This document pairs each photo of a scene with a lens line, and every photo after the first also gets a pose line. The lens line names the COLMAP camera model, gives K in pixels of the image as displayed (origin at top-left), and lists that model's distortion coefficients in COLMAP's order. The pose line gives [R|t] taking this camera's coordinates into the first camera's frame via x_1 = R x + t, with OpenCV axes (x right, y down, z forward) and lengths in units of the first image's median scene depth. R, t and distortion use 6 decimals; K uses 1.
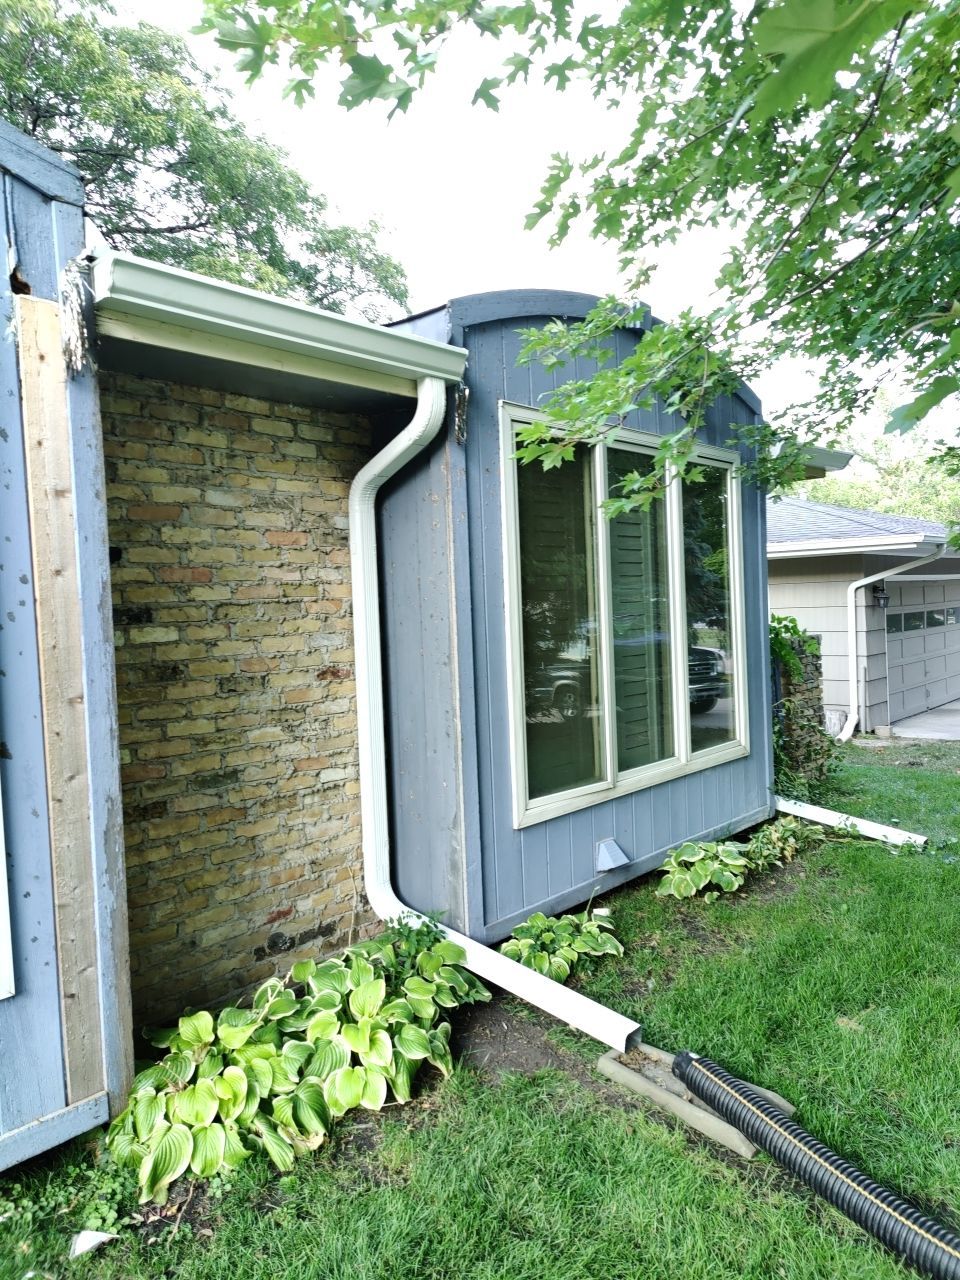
lens RADIAL K [[882.0, 0, 487.3], [0, 882.0, 638.9], [0, 0, 1]] dist [0.045603, -0.036327]
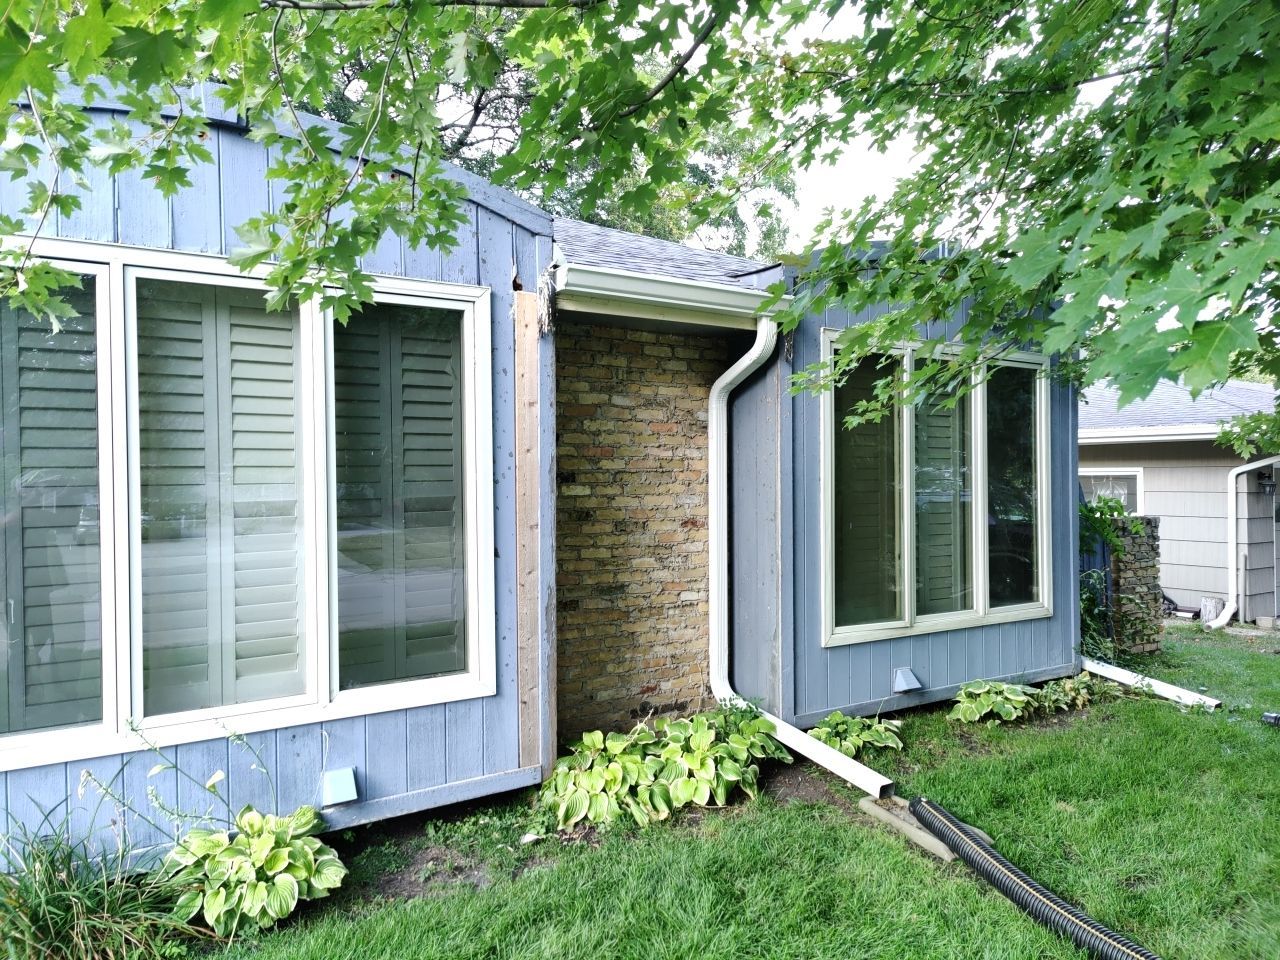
lens RADIAL K [[881.9, 0, 642.0], [0, 881.9, 487.6], [0, 0, 1]] dist [0.037088, -0.029744]
pose [[0.964992, 0.036572, -0.259716, 0.120842], [-0.042752, 0.998920, -0.018186, 0.012605], [0.258770, 0.028653, 0.965514, -0.410833]]
